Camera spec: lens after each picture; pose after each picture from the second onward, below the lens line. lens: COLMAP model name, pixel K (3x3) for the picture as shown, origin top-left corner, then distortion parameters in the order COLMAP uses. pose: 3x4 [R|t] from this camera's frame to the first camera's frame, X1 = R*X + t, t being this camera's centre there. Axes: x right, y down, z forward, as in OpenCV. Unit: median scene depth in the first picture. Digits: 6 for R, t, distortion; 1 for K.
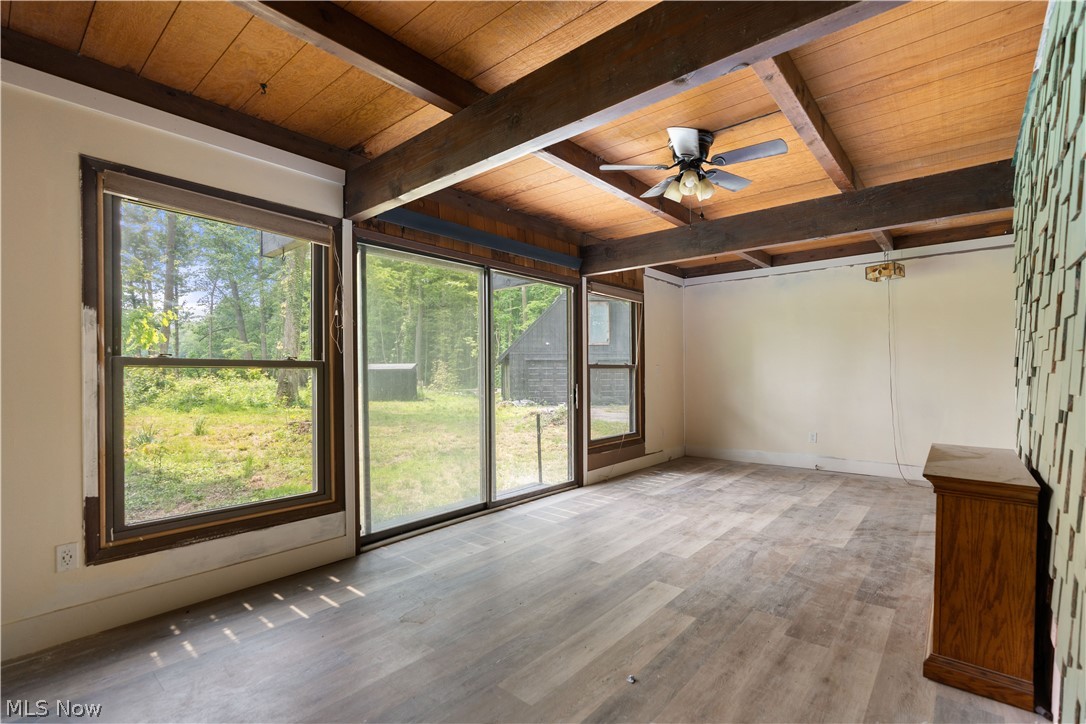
lens RADIAL K [[503.7, 0, 542.8], [0, 503.7, 362.4], [0, 0, 1]] dist [-0.009153, 0.003376]
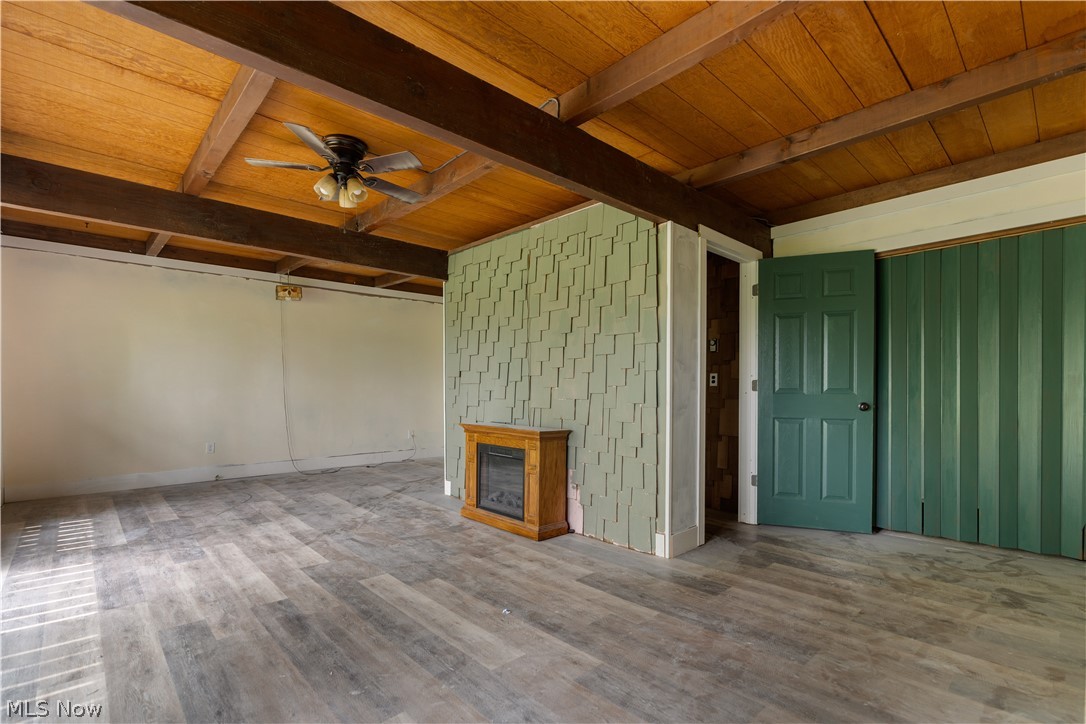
lens RADIAL K [[503.7, 0, 560.3], [0, 503.7, 388.8], [0, 0, 1]] dist [-0.009153, 0.003376]
pose [[0.084803, 0.001852, 0.996396, -0.551880], [-0.025203, 0.999682, 0.000287, 0.029086], [-0.996079, -0.025137, 0.084823, 0.387129]]
